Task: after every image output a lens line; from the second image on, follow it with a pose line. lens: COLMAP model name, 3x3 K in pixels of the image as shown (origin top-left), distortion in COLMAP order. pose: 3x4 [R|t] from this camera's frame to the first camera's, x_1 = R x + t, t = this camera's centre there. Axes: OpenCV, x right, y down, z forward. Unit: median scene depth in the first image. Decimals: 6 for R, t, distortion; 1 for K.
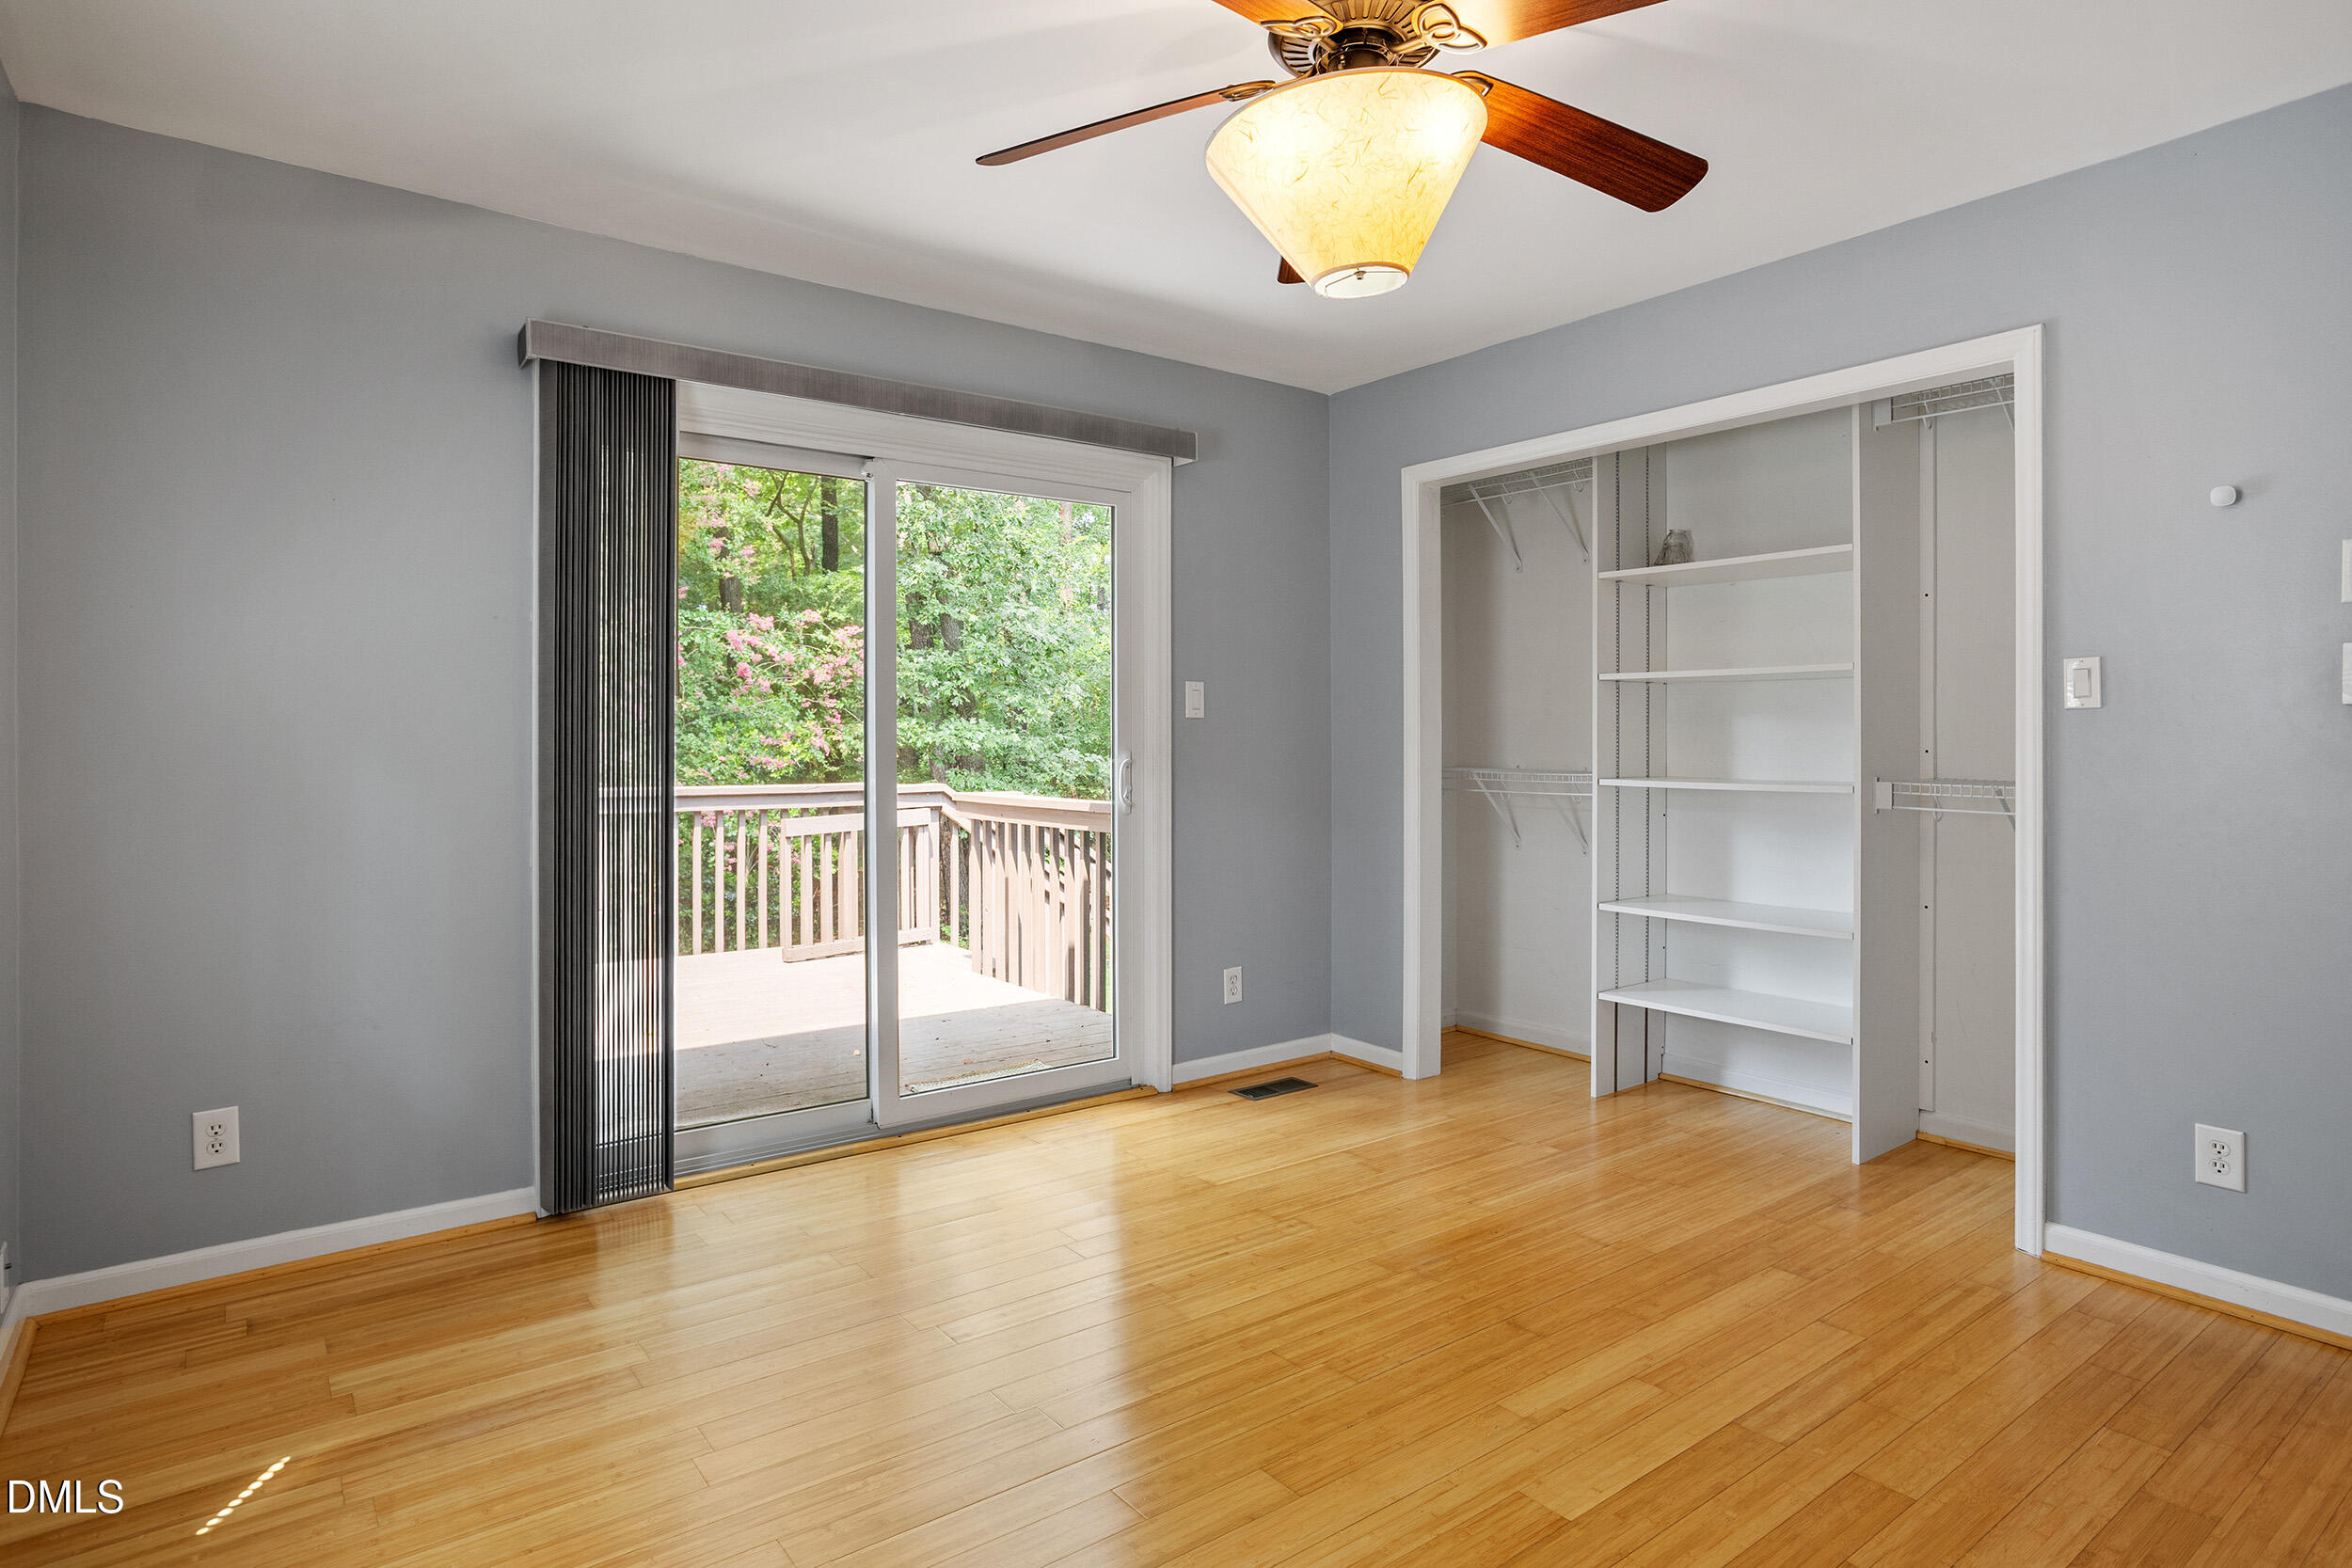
lens RADIAL K [[1268.7, 0, 1144.9], [0, 1268.7, 731.7], [0, 0, 1]] dist [-0.022295, 0.001323]
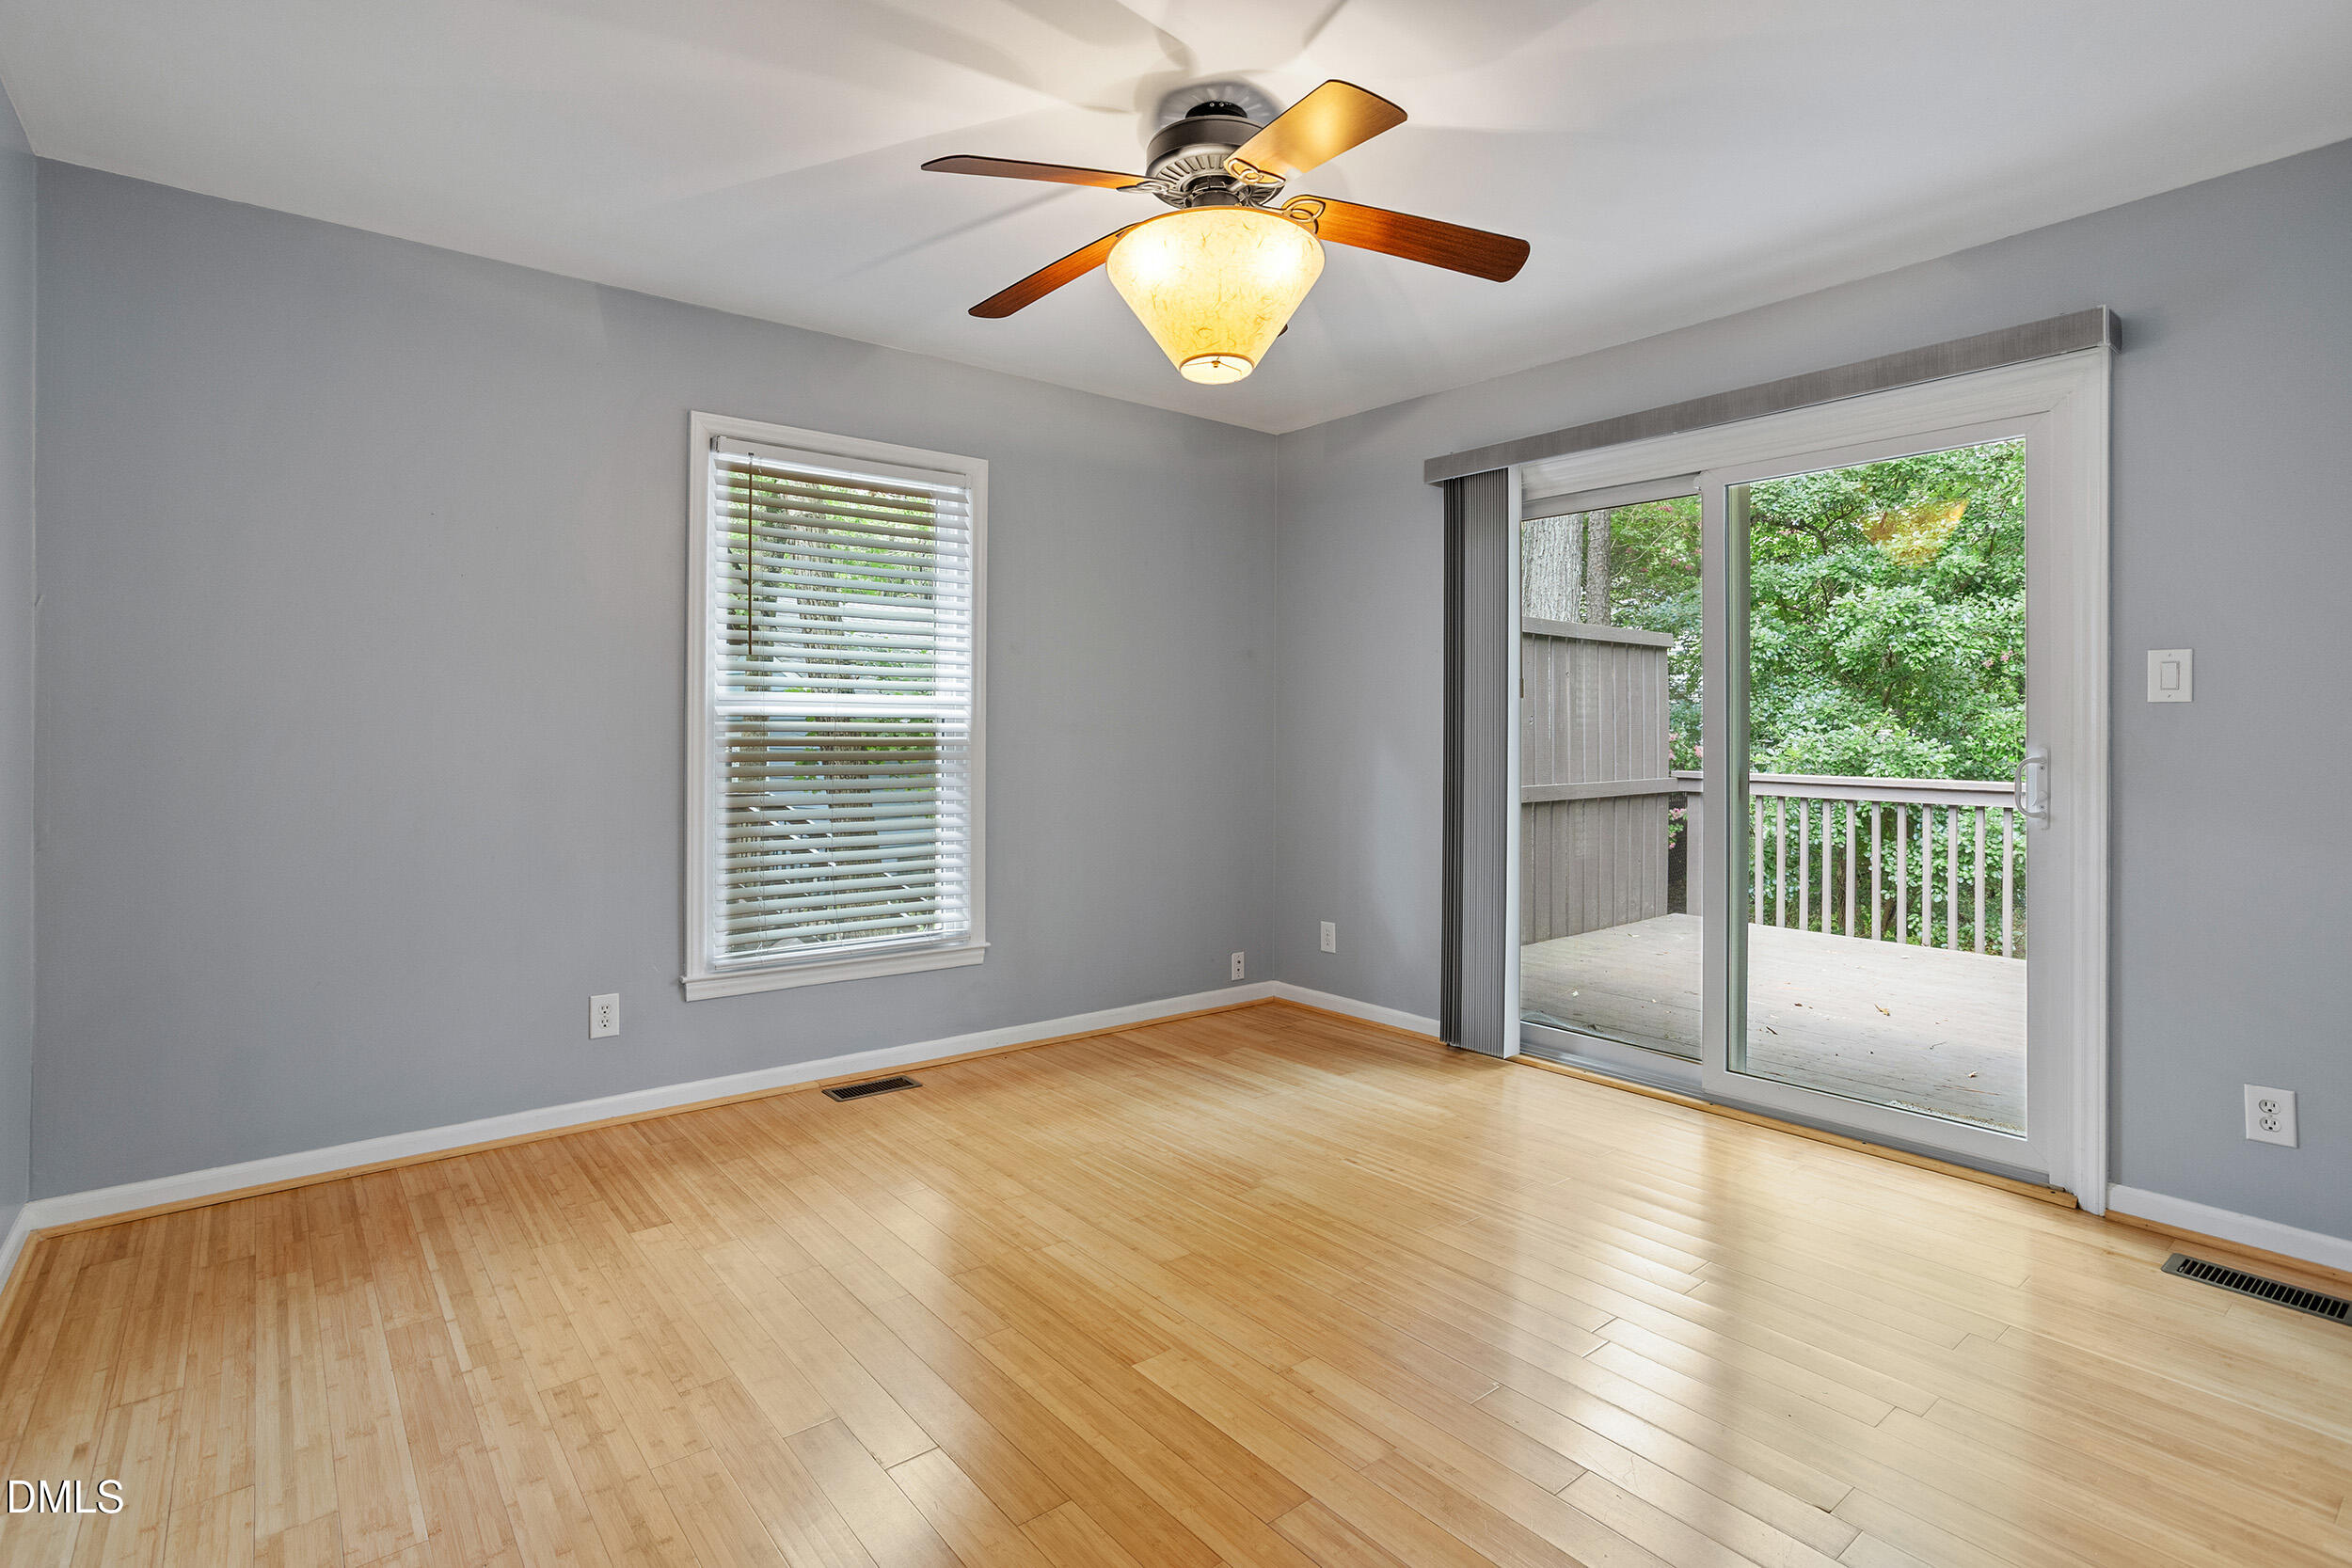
lens RADIAL K [[1143.6, 0, 1165.2], [0, 1143.6, 731.3], [0, 0, 1]] dist [-0.048501, 0.023220]
pose [[0.039975, 0.002207, -0.999198, 1.106332], [0.001309, 0.999997, 0.002261, 0.005352], [0.999200, -0.001399, 0.039972, 0.760634]]
